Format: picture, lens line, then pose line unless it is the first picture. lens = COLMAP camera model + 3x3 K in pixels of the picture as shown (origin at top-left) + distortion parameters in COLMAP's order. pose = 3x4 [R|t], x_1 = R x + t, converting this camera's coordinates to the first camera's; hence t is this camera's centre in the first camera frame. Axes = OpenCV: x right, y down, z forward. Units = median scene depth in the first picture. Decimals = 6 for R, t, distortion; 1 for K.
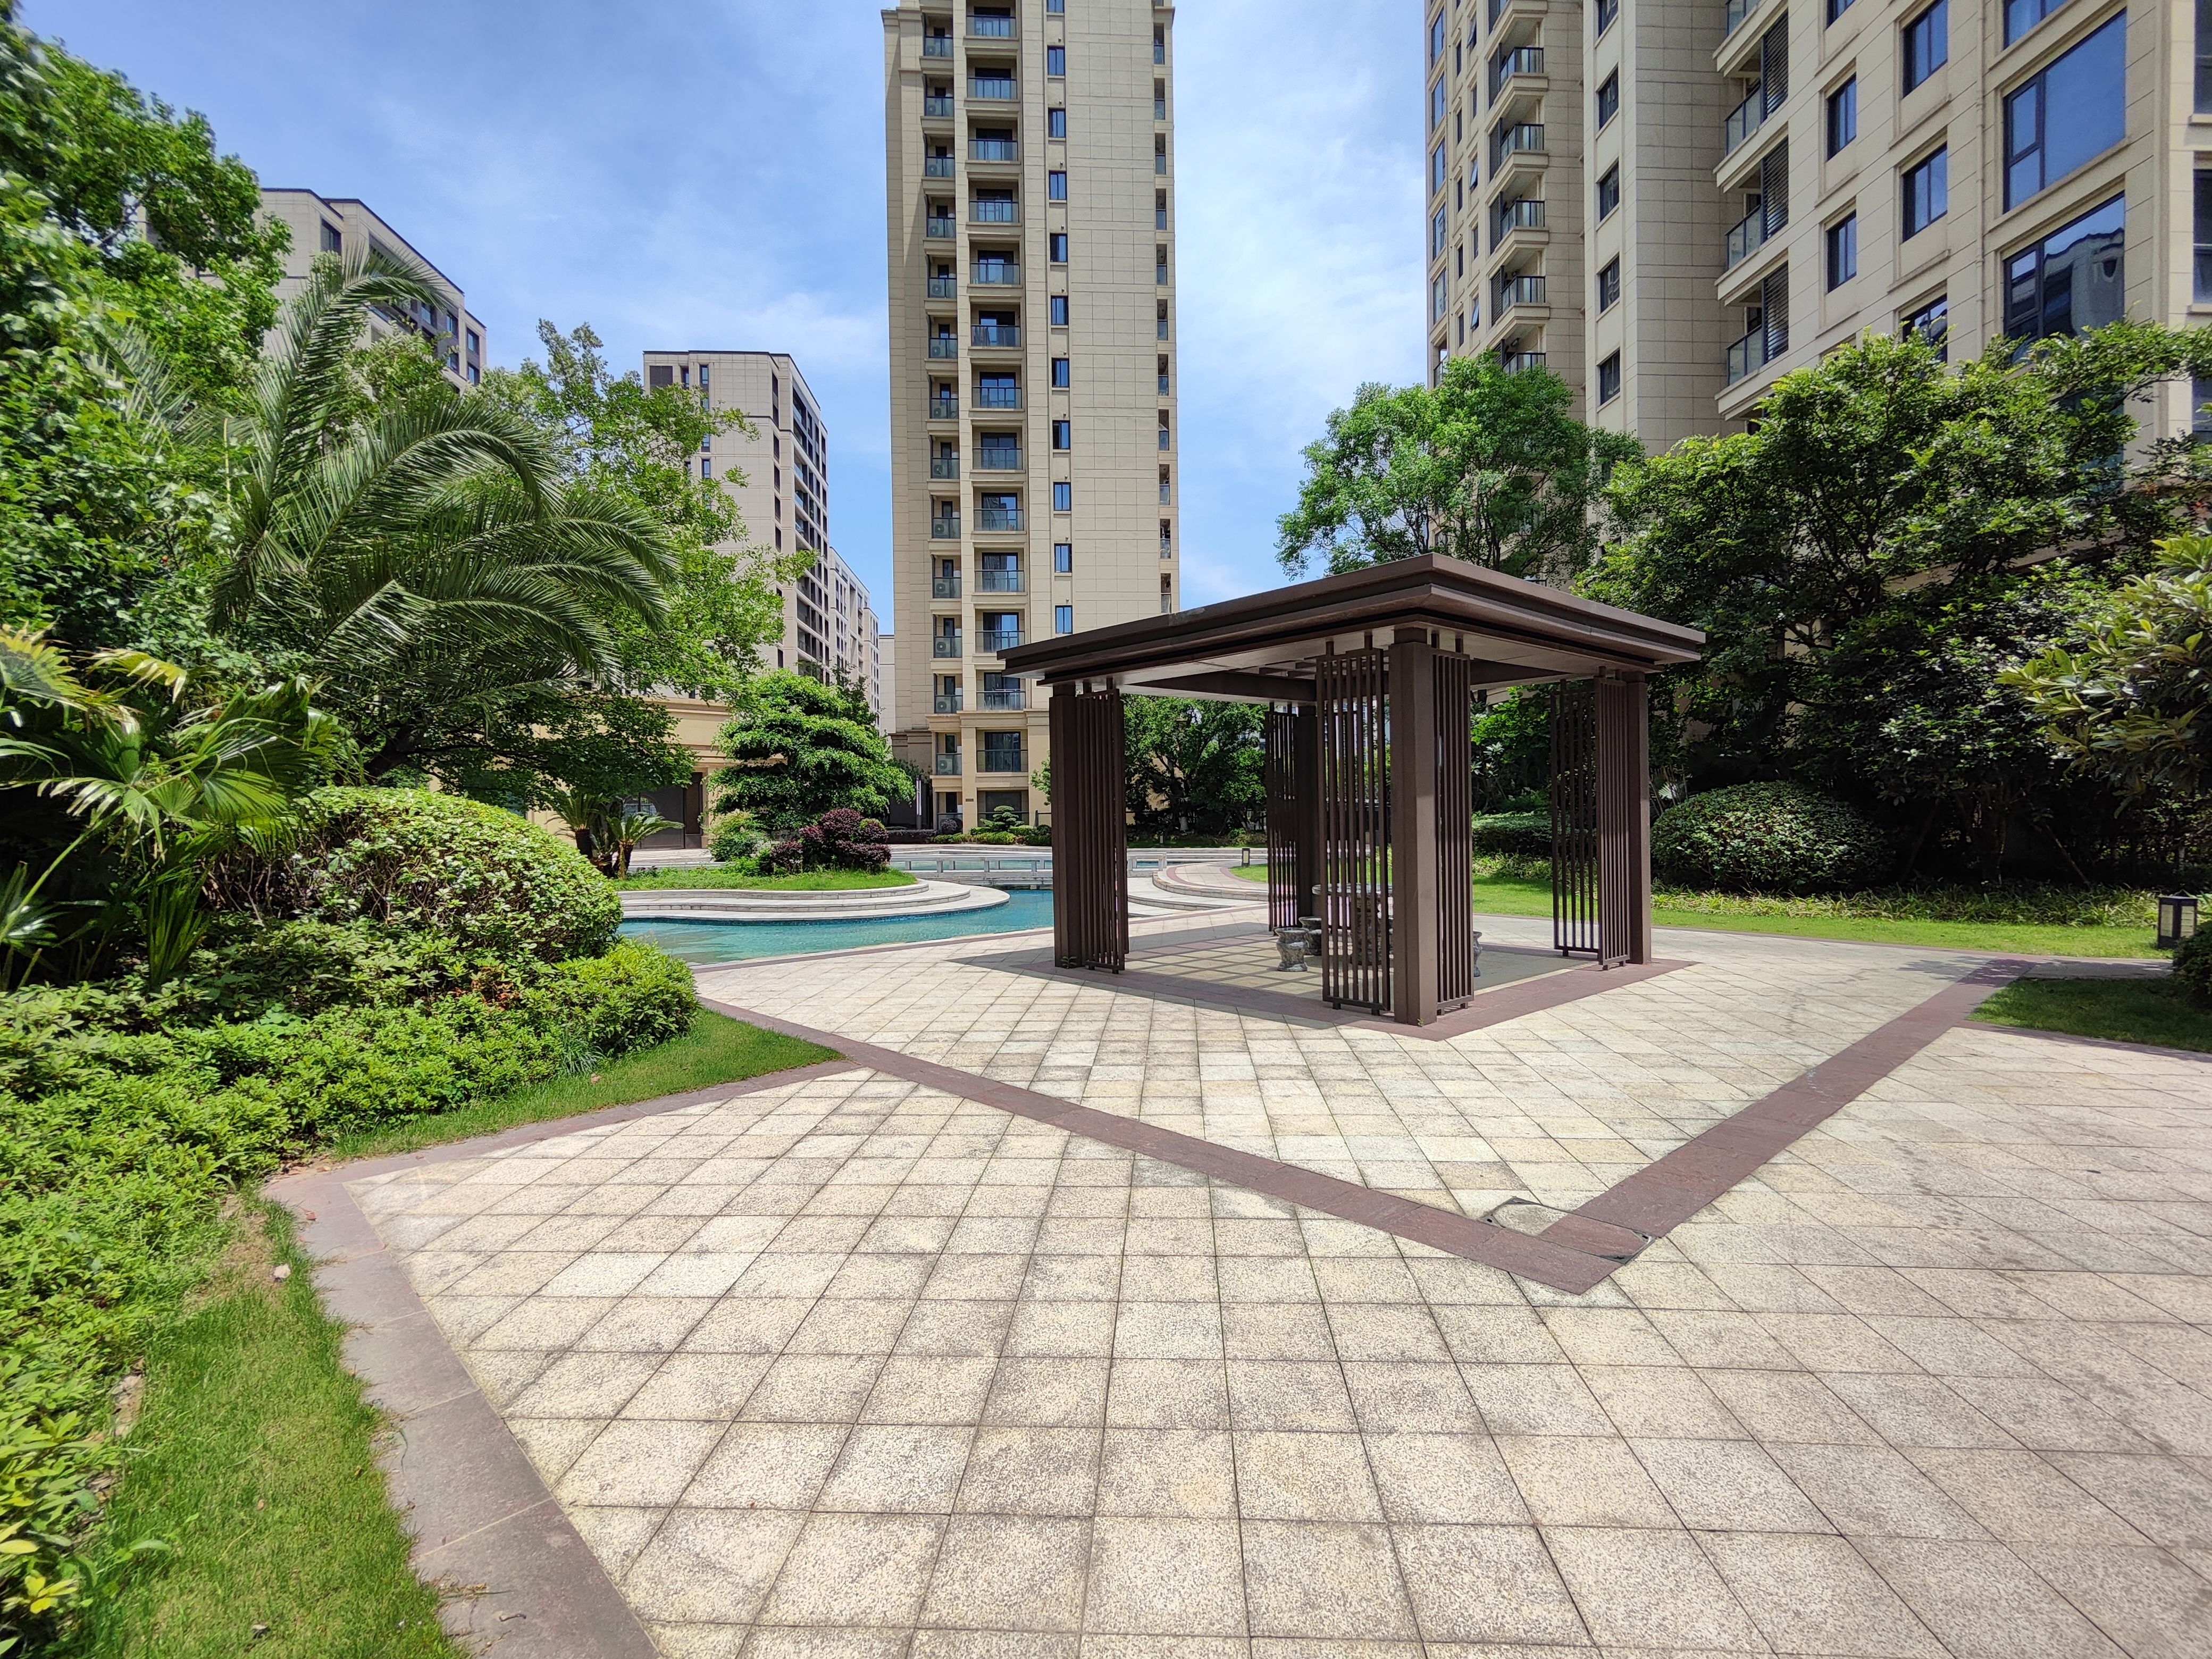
lens RADIAL K [[1025.7, 0, 1105.1], [0, 1025.7, 828.4], [0, 0, 1]] dist [-0.001970, -0.000674]
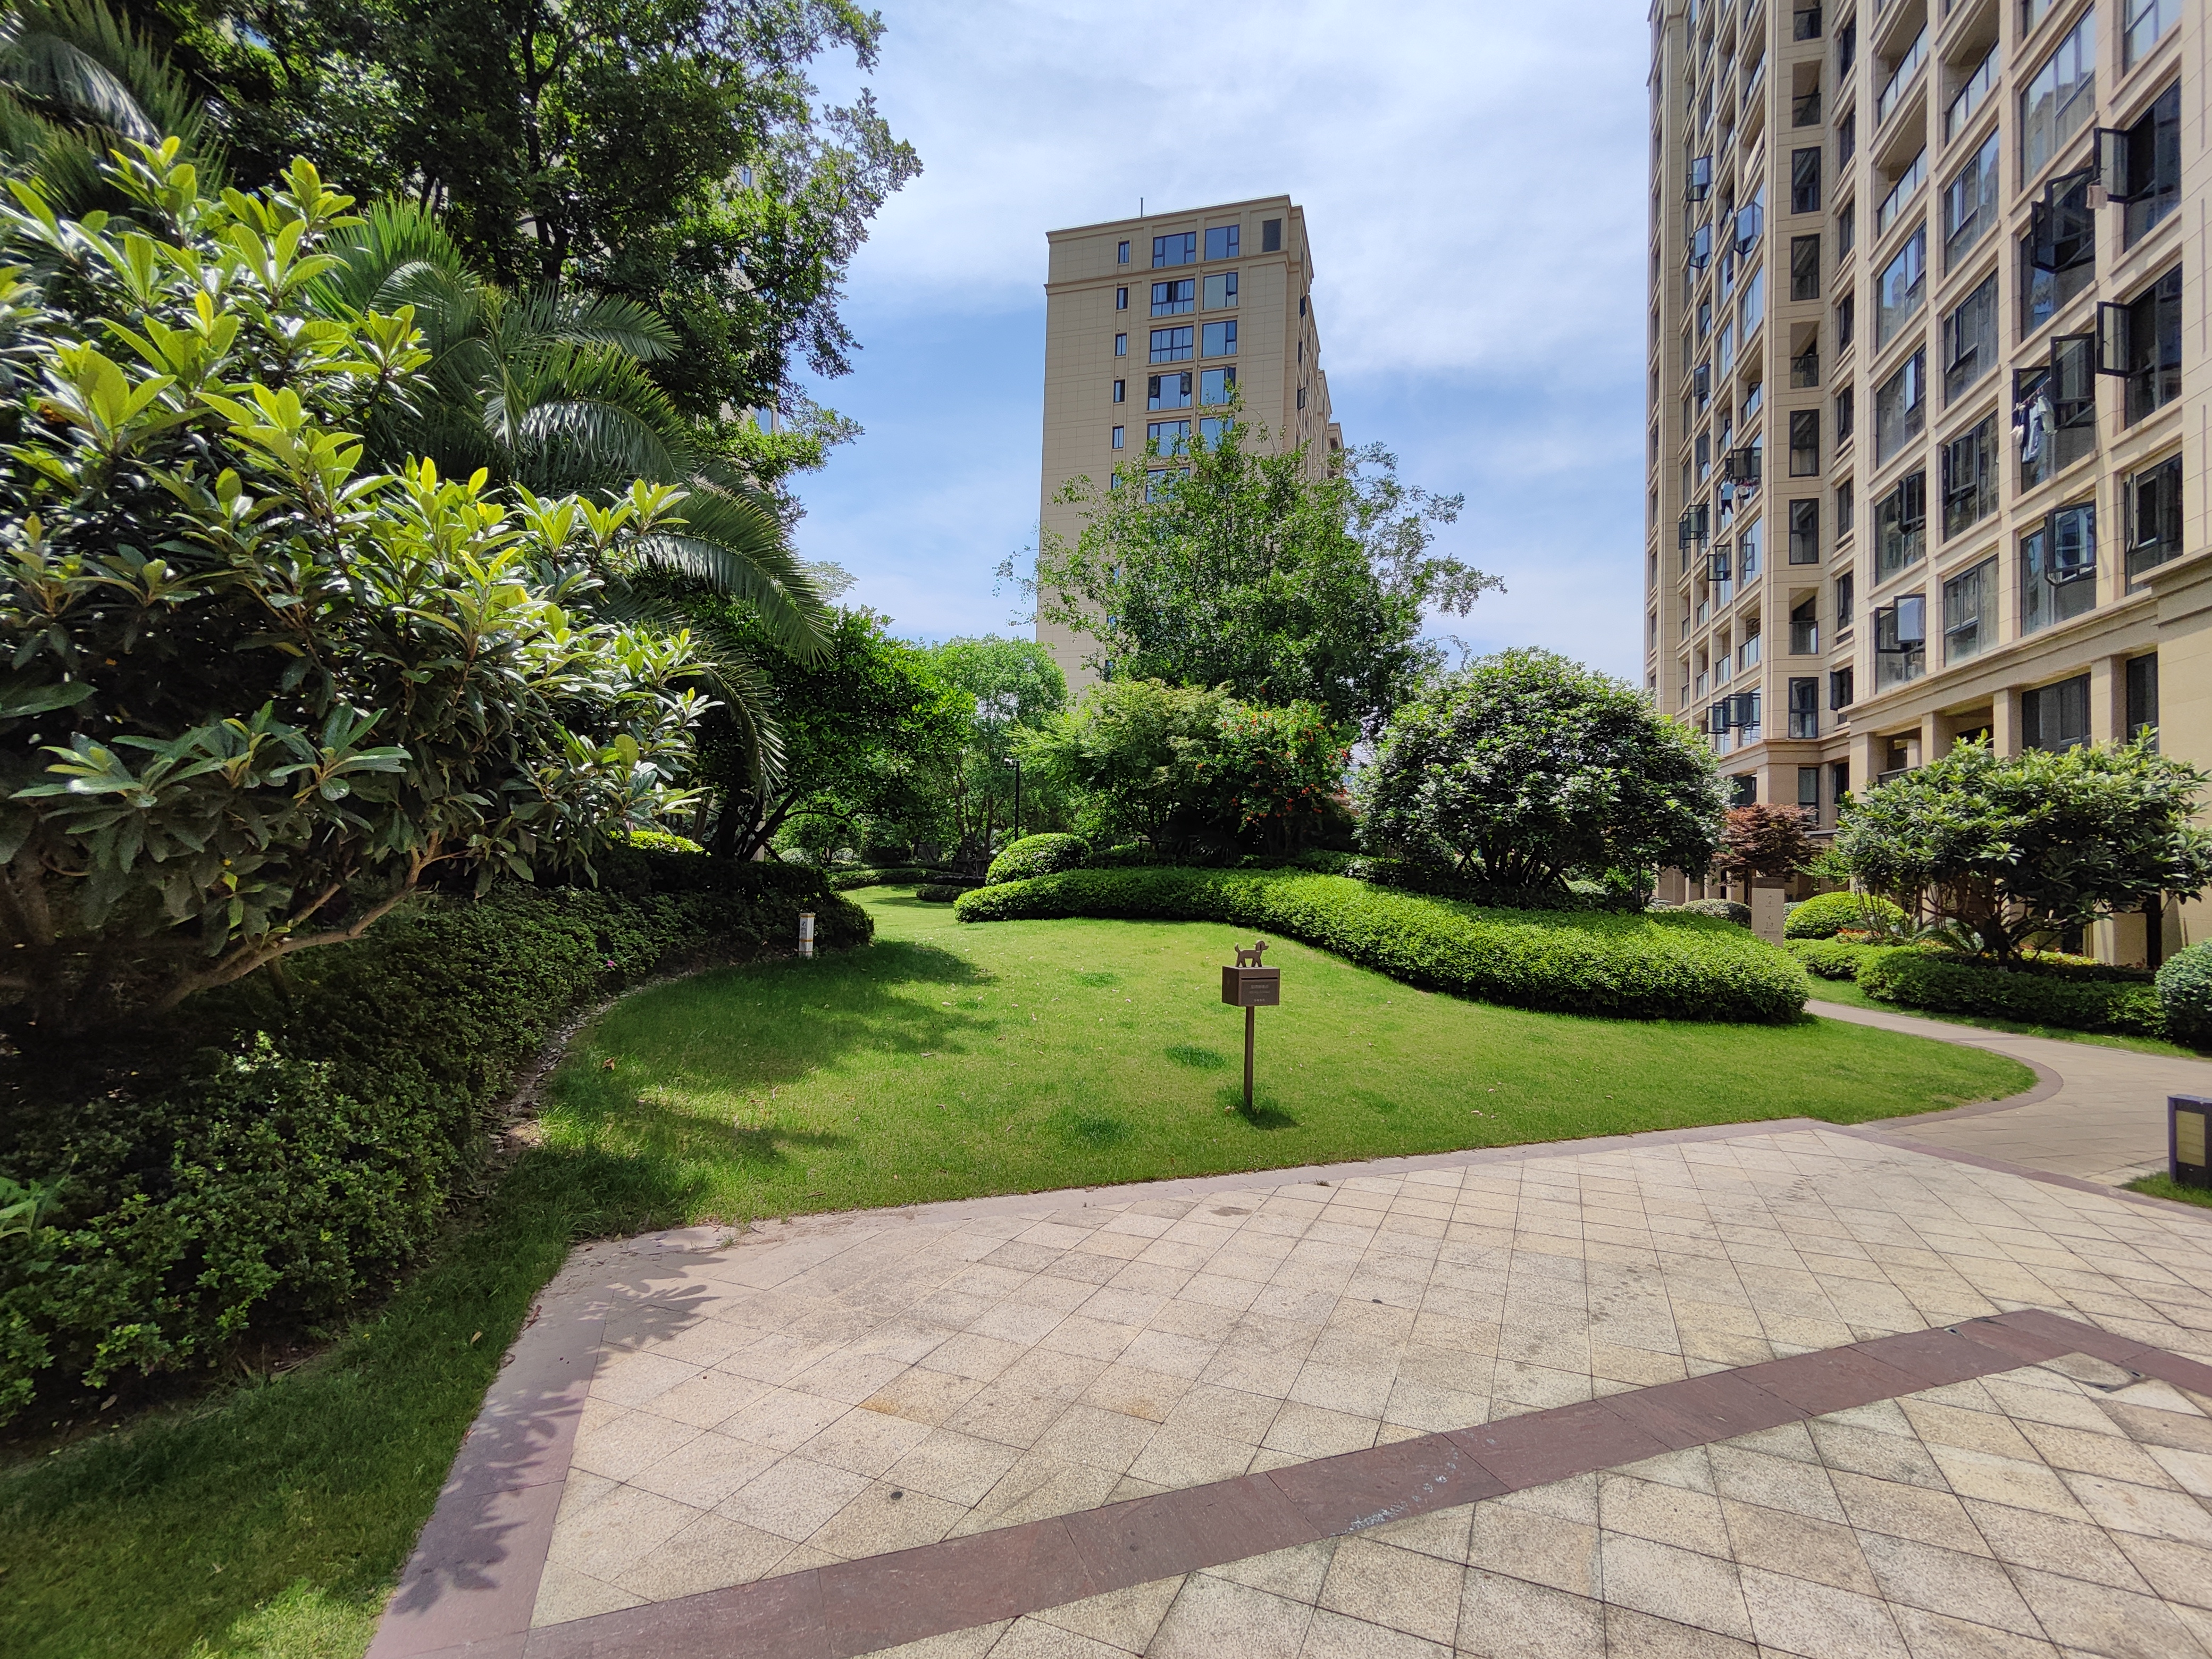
lens RADIAL K [[1025.7, 0, 1108.4], [0, 1025.7, 832.9], [0, 0, 1]] dist [-0.001970, -0.000674]
pose [[-0.939956, 0.006364, 0.341238, 0.945341], [-0.004565, 0.999502, -0.031217, -0.097411], [-0.341266, -0.030900, -0.939459, 2.228559]]
